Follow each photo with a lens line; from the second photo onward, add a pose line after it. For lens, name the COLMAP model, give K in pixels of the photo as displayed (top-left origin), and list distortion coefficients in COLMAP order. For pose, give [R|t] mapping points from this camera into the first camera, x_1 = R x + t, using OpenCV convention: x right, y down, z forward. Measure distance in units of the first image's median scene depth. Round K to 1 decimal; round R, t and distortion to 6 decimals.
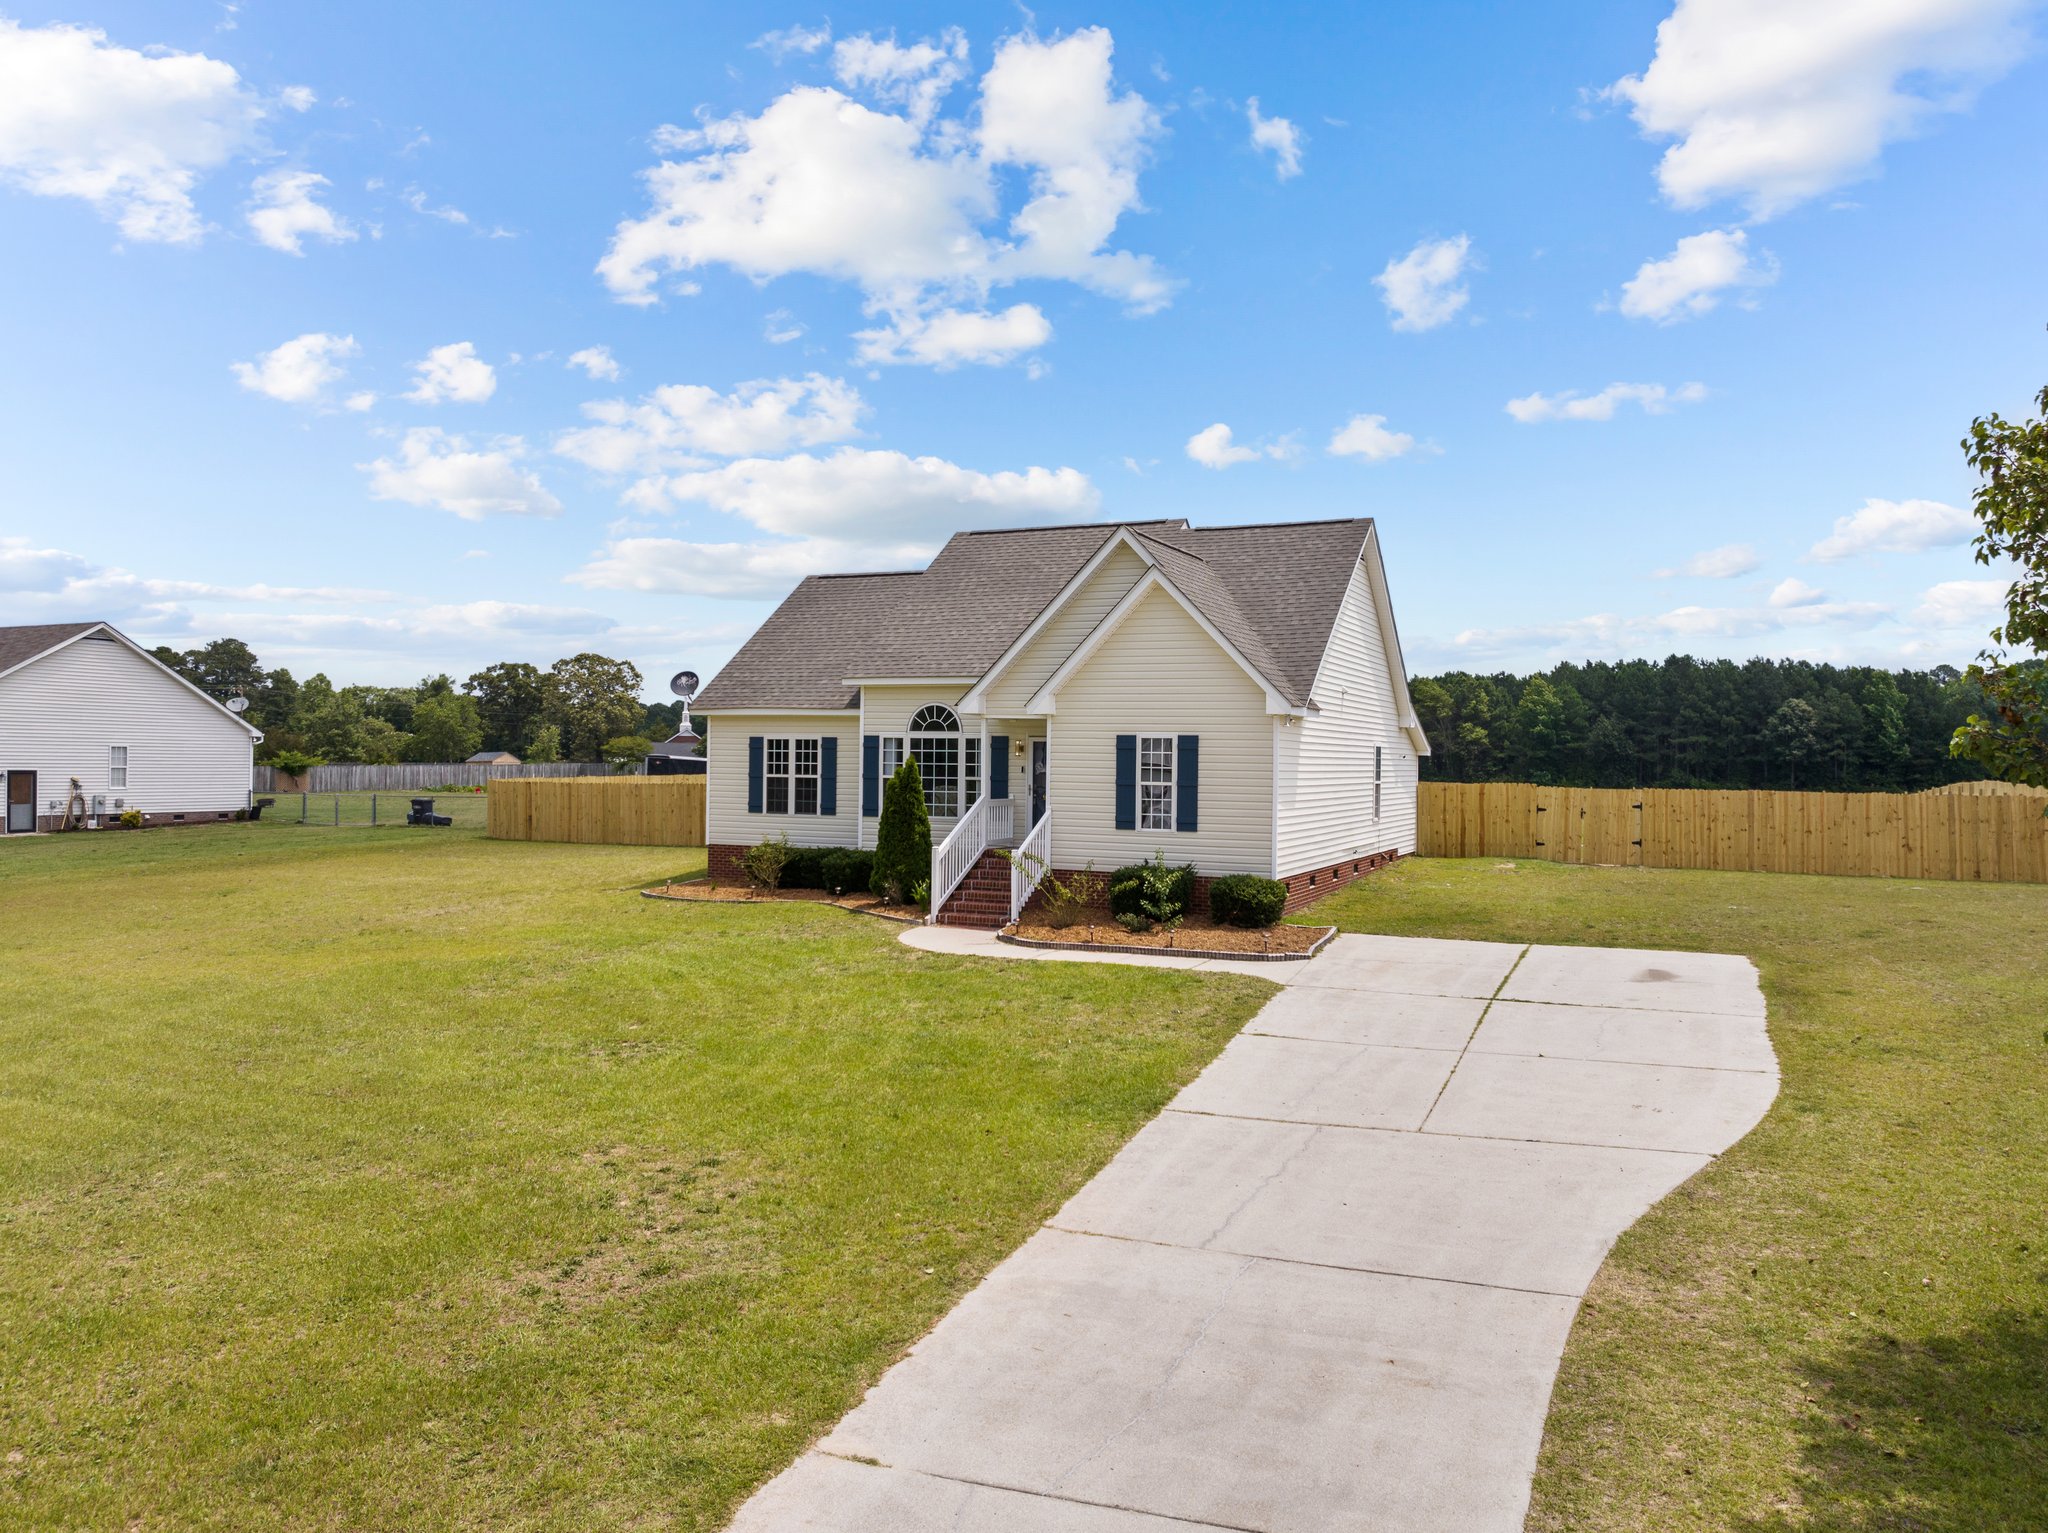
lens RADIAL K [[1442.2, 0, 1032.5], [0, 1442.2, 765.9], [0, 0, 1]] dist [-0.038673, -0.001499]
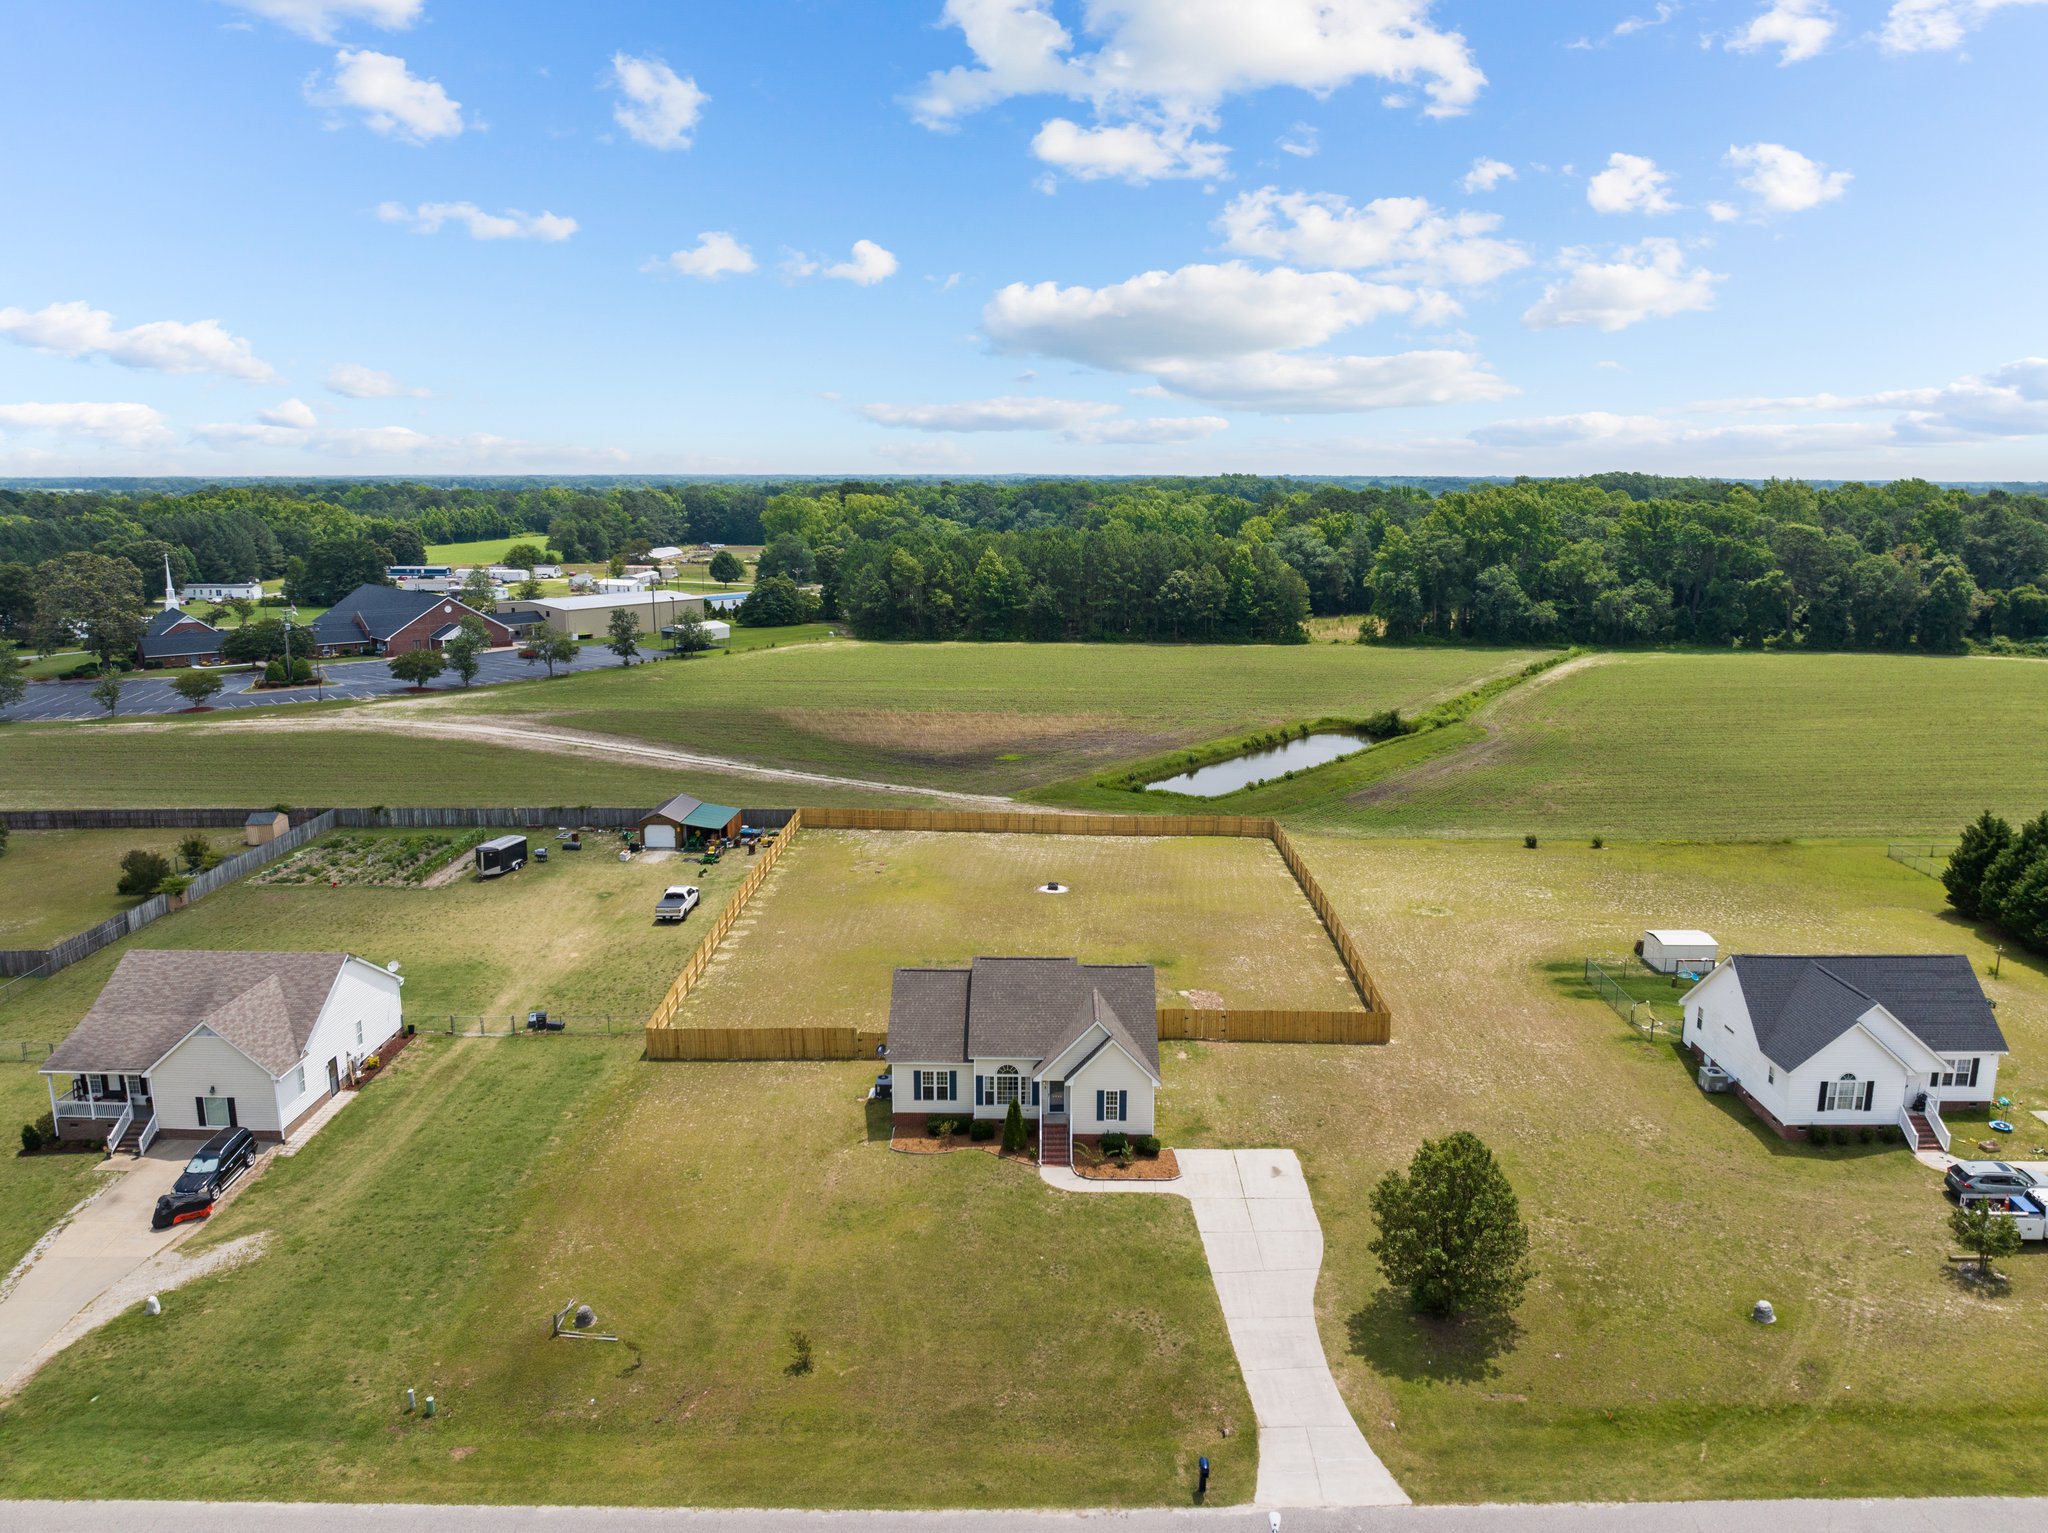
lens RADIAL K [[1445.8, 0, 1028.6], [0, 1445.8, 746.7], [0, 0, 1]] dist [-0.034024, -0.006318]
pose [[0.914115, -0.086914, 0.396031, -0.928778], [0.011853, 0.982065, 0.188168, -1.002190], [-0.405283, -0.167313, 0.898750, -1.150528]]
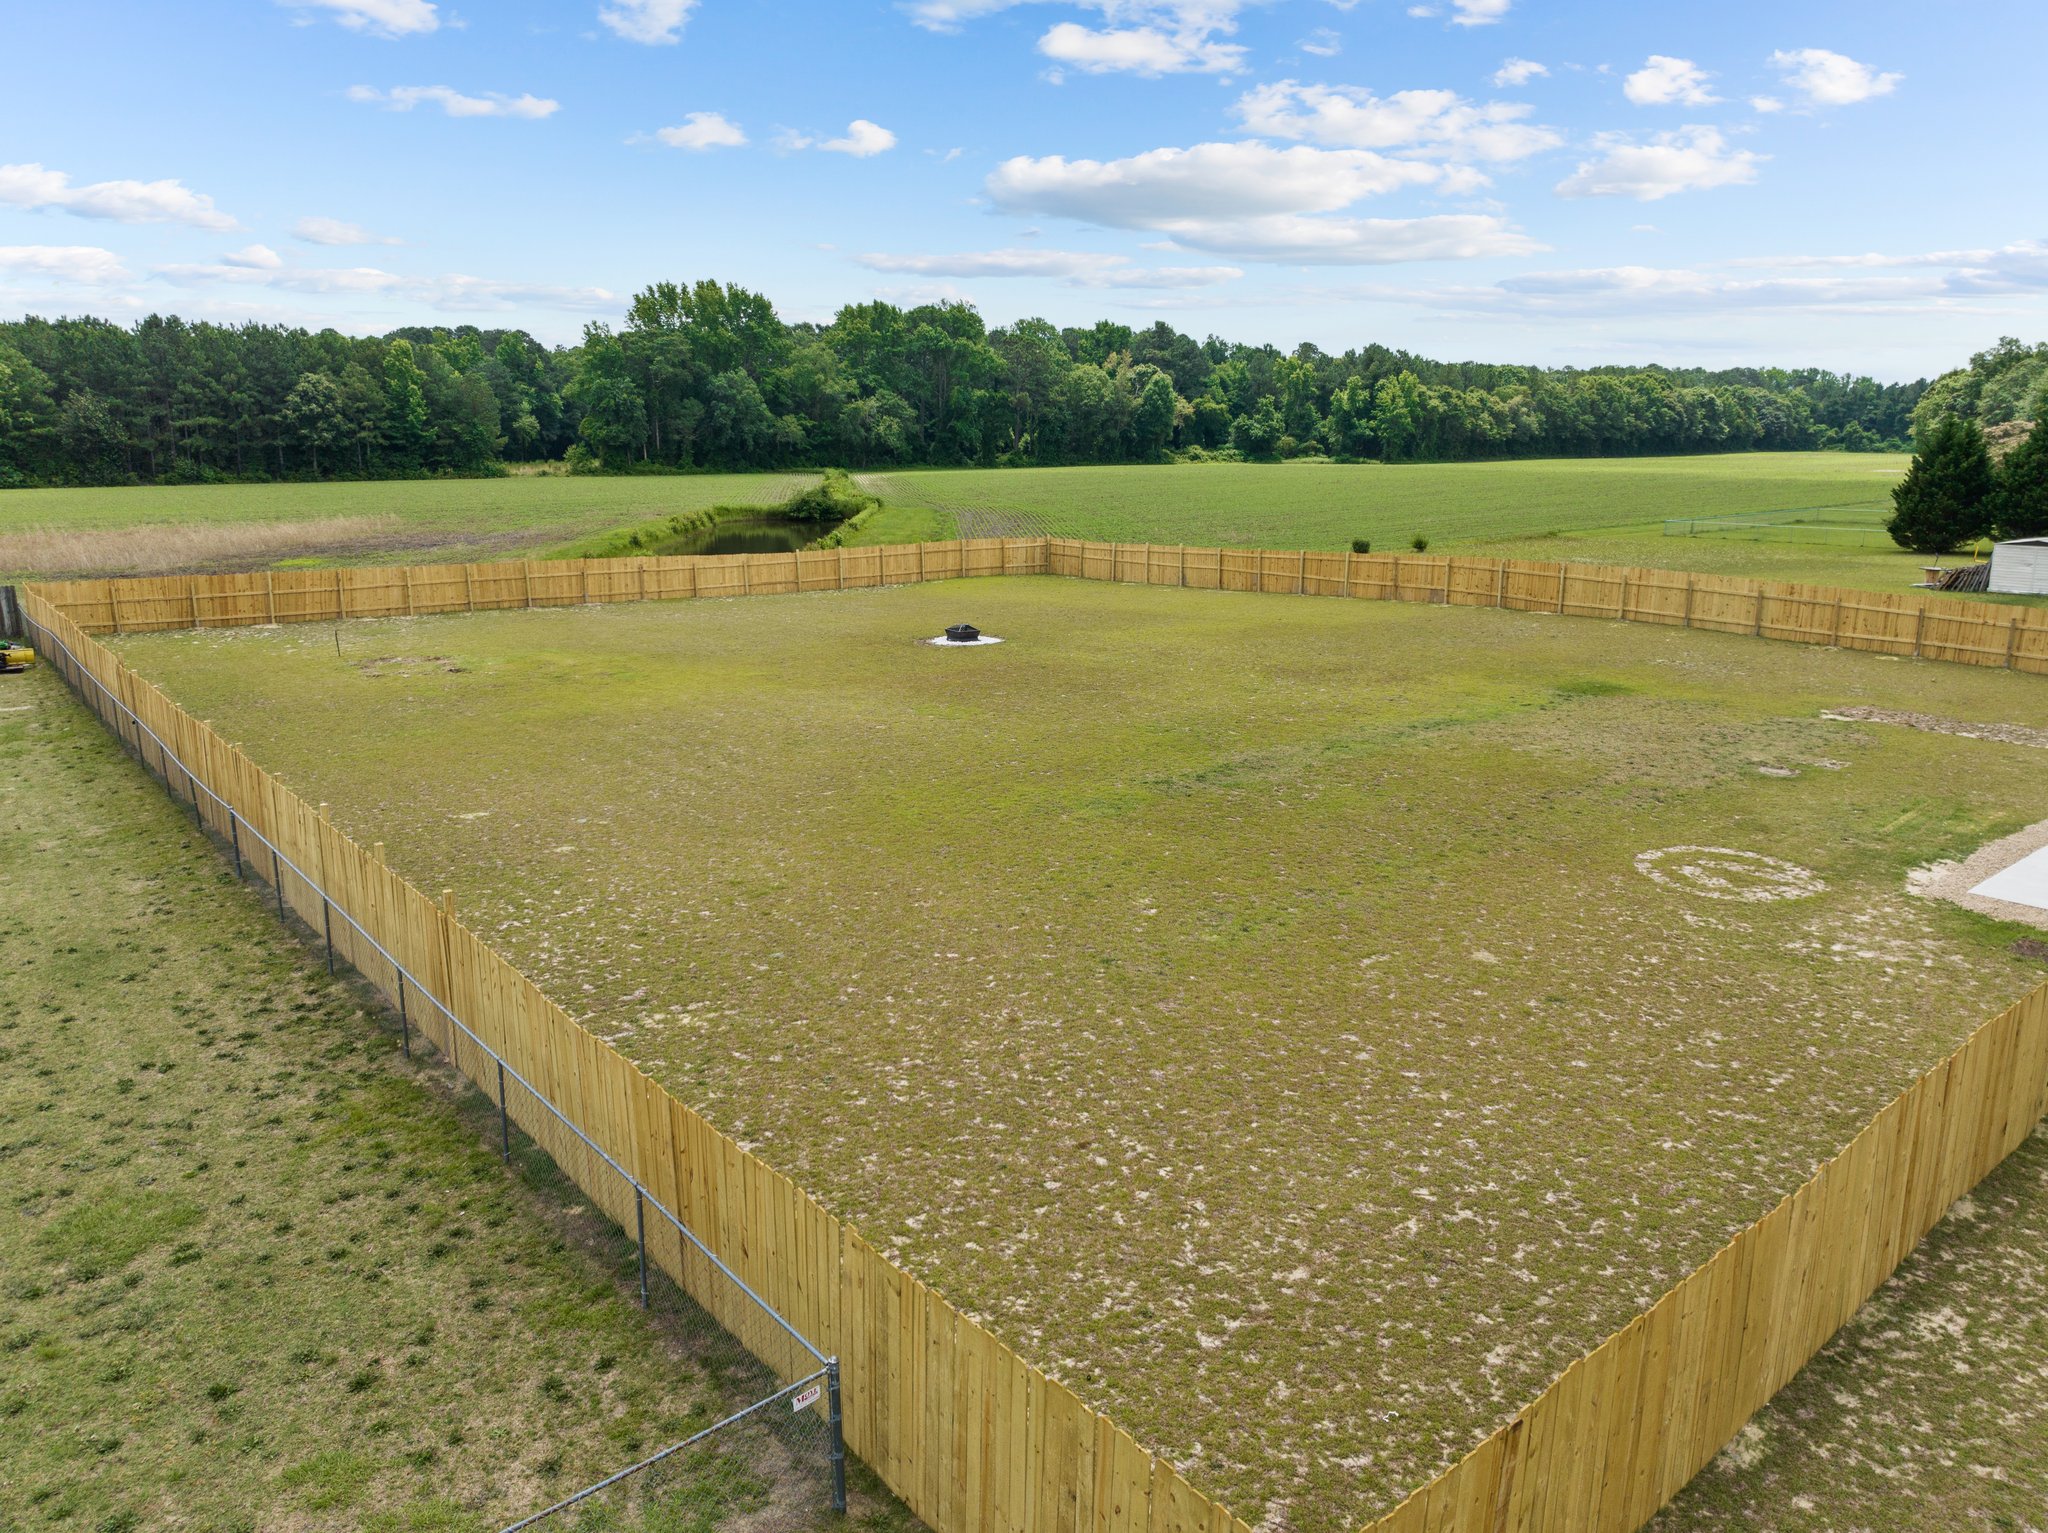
lens RADIAL K [[1457.1, 0, 1029.6], [0, 1457.1, 766.2], [0, 0, 1]] dist [-0.035184, -0.001970]
pose [[0.427591, -0.219632, 0.876885, -0.796320], [0.006672, 0.970776, 0.239895, -0.155885], [-0.903948, -0.096726, 0.416561, 1.457429]]
